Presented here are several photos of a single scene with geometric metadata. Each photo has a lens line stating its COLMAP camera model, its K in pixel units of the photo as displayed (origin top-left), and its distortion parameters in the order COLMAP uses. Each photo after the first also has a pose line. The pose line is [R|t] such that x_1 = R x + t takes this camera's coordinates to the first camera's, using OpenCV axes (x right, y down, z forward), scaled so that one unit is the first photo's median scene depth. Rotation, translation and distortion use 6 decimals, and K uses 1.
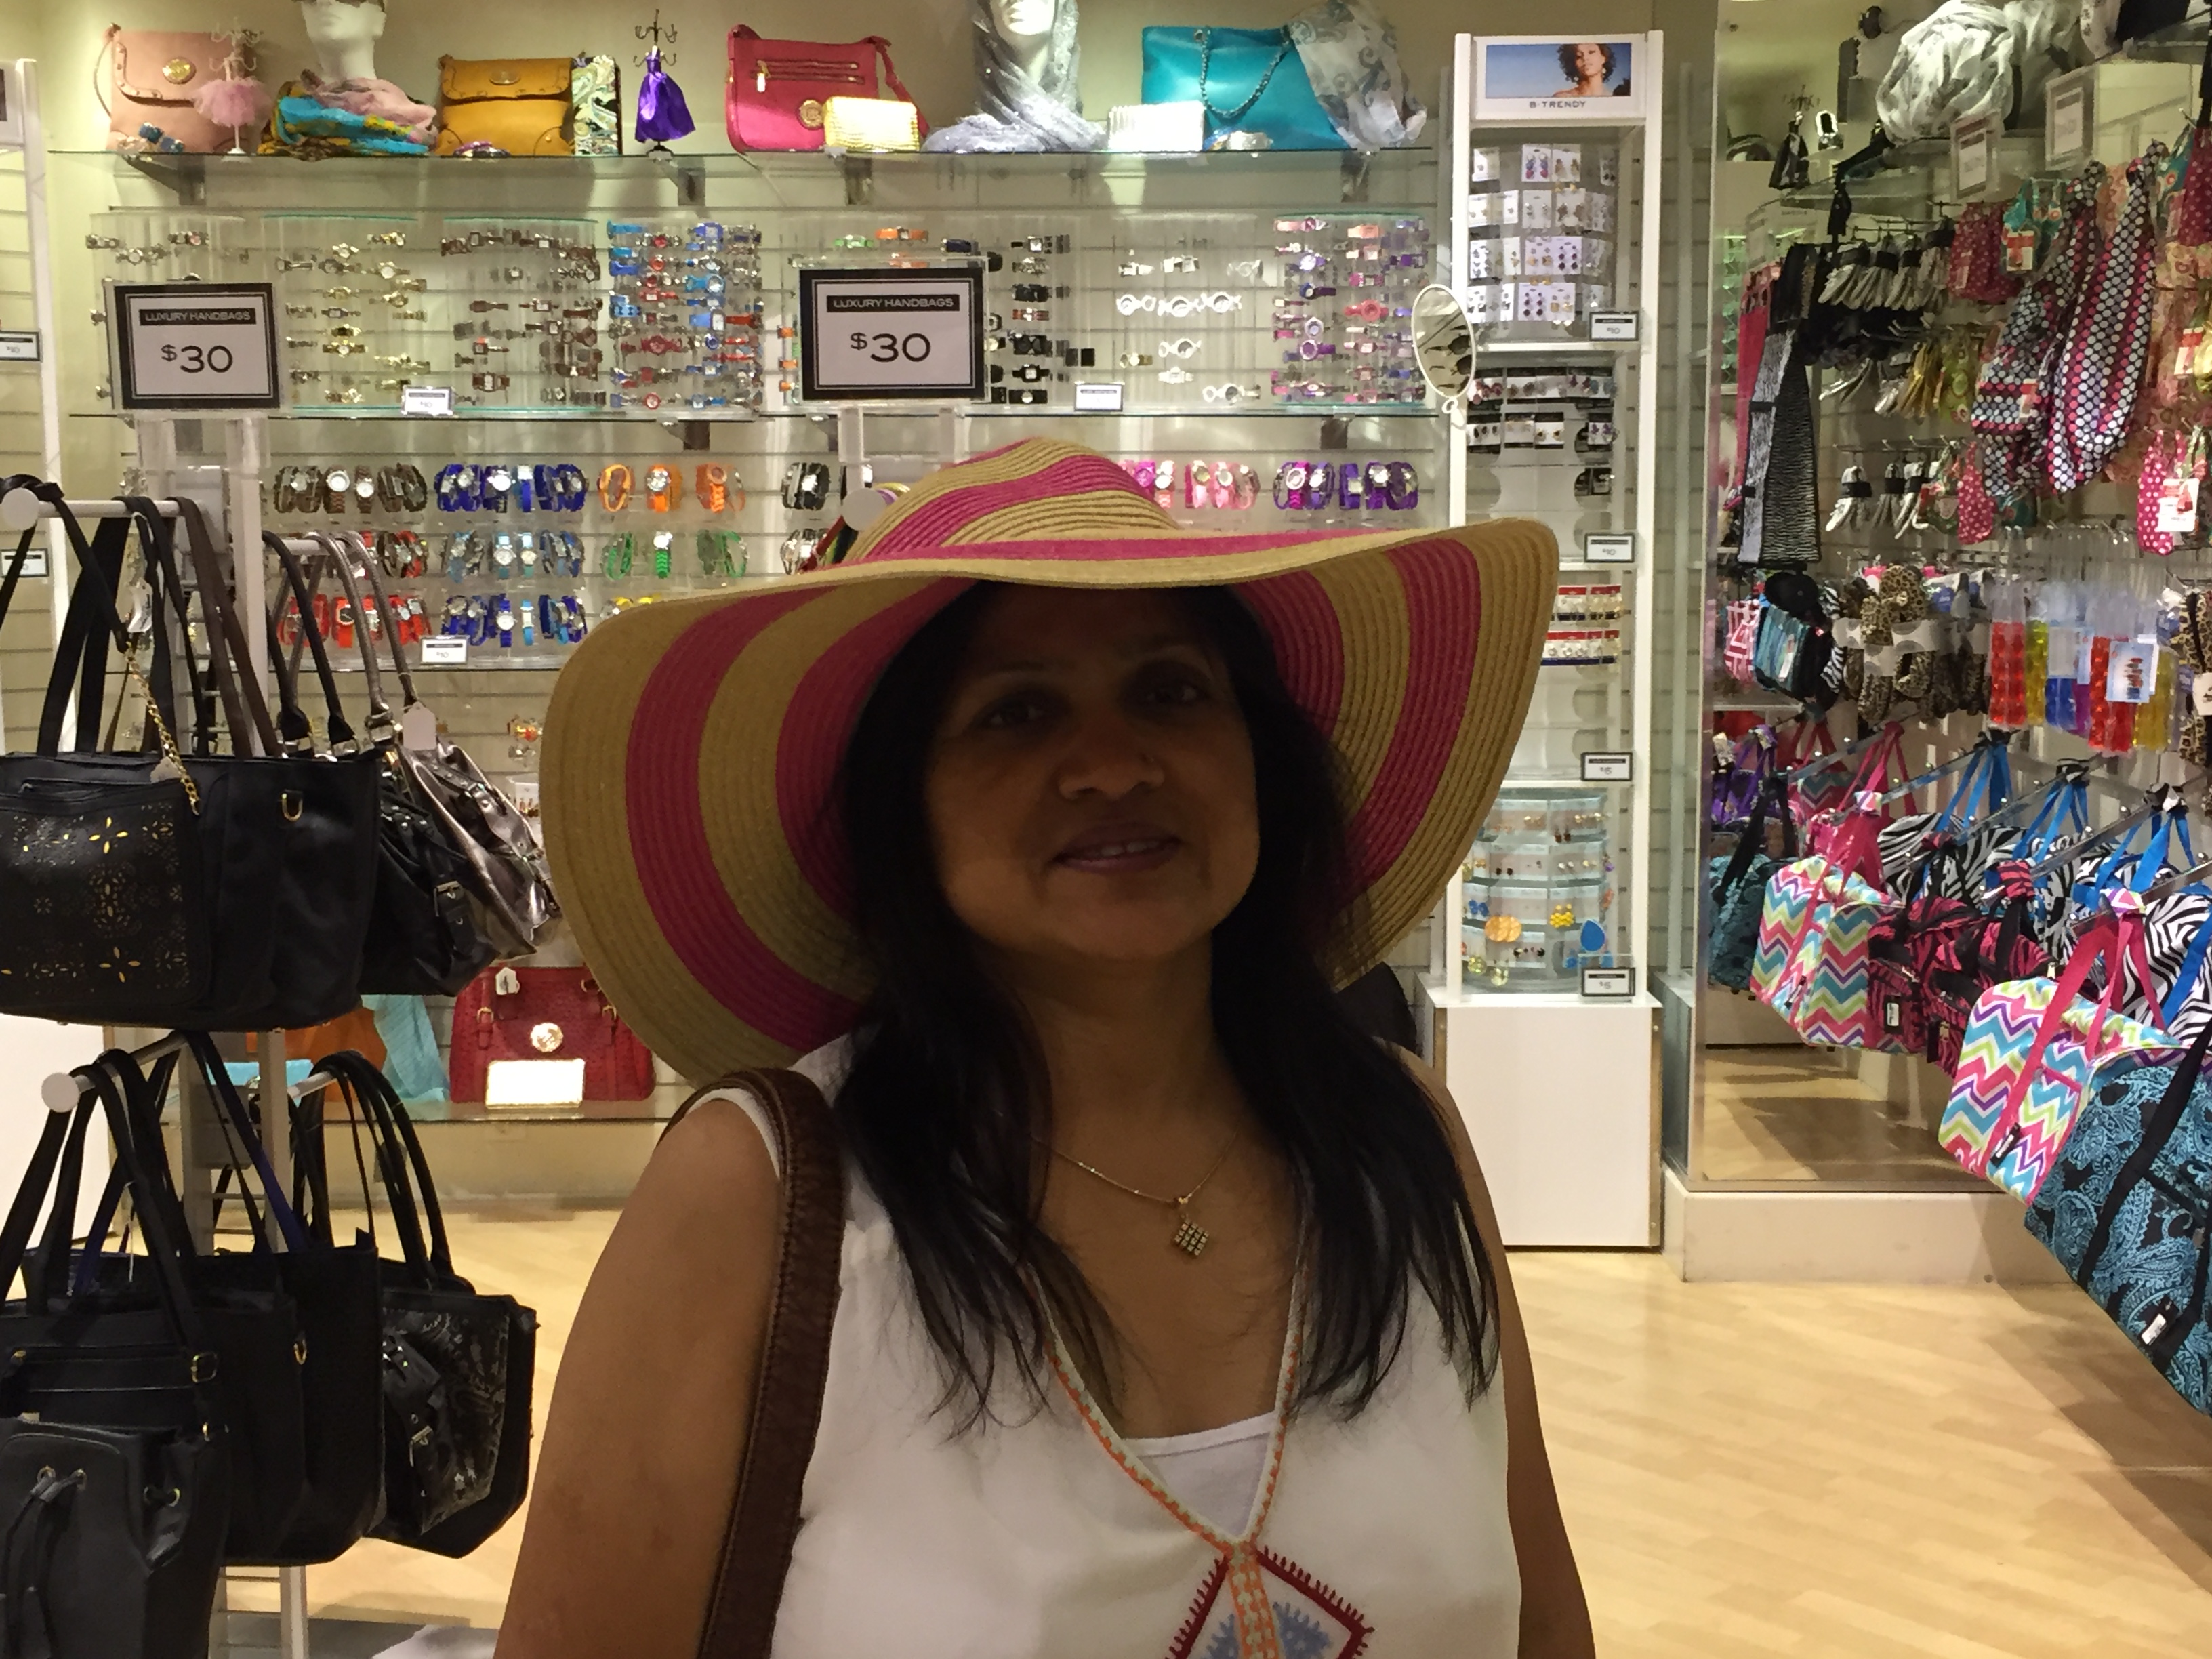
lens RADIAL K [[2789.7, 0, 1106.0], [0, 2789.7, 829.5], [0, 0, 1]] dist [0.034743, 0.017514]
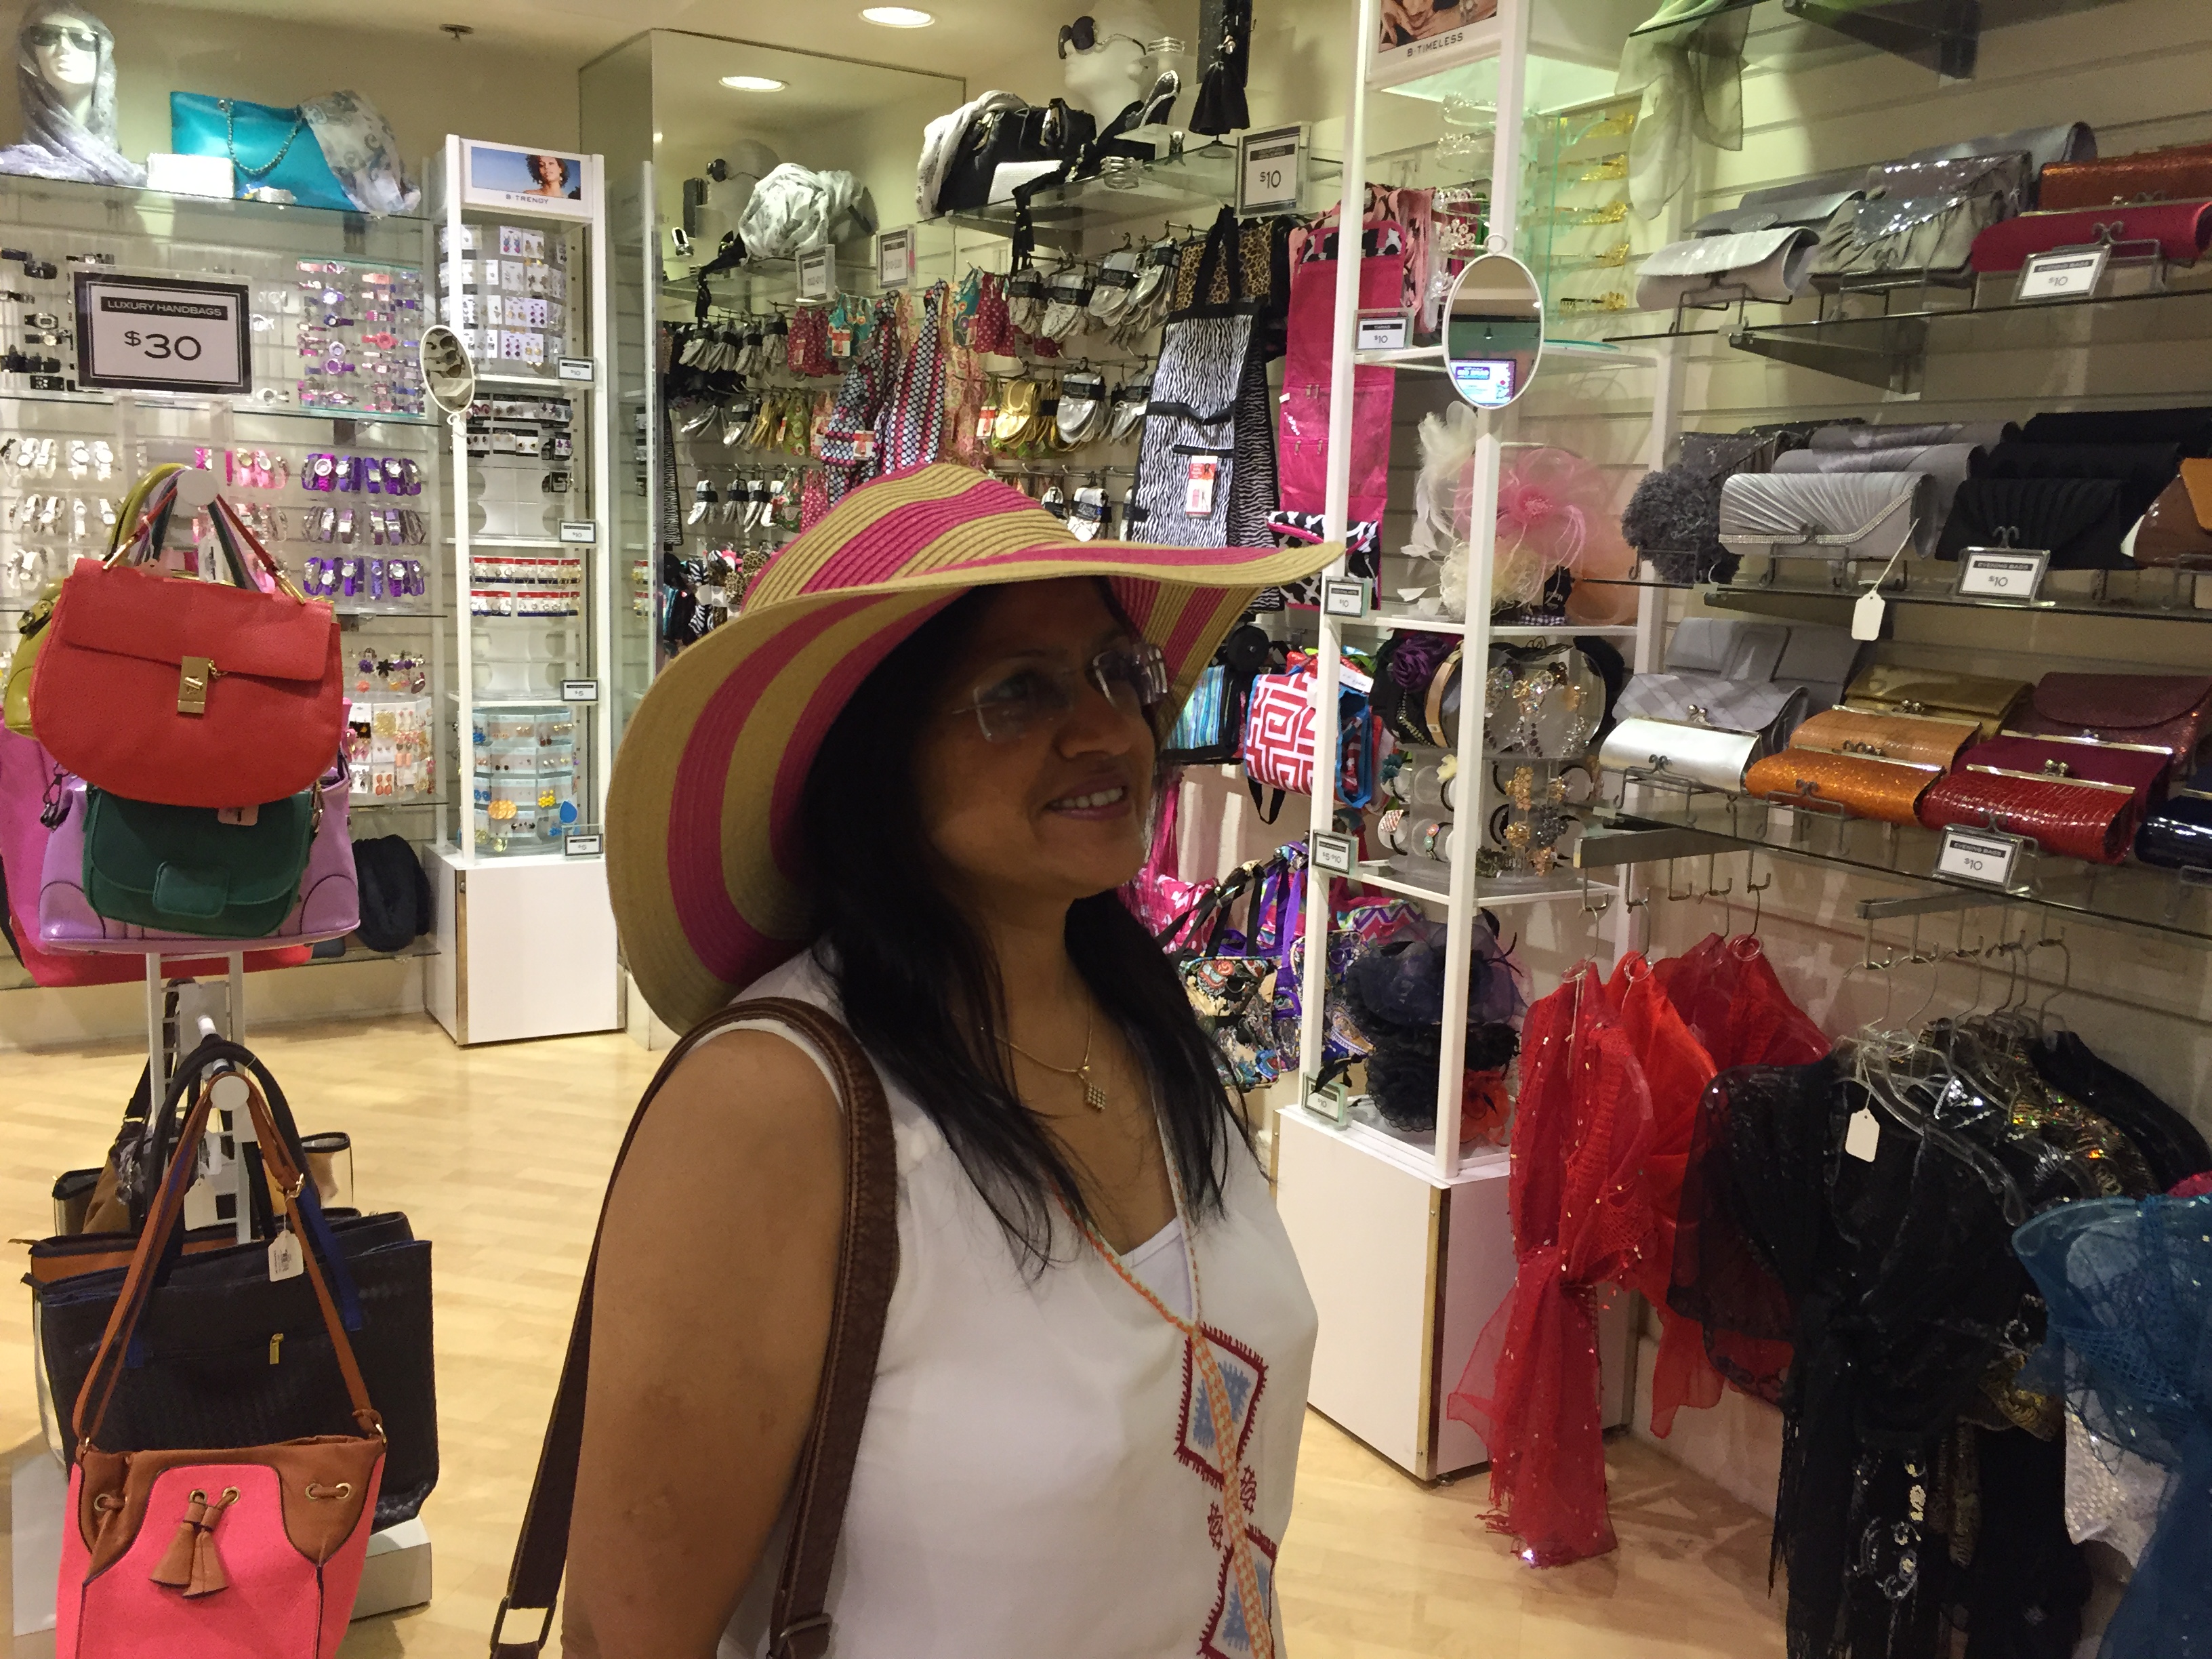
lens RADIAL K [[1876.6, 0, 1106.0], [0, 1876.6, 829.5], [0, 0, 1]] dist [0.059493, -0.107770]
pose [[0.840521, -0.048834, 0.539574, -0.108719], [0.017055, 0.997821, 0.063740, -0.008709], [-0.541511, -0.044372, 0.839522, 0.067305]]
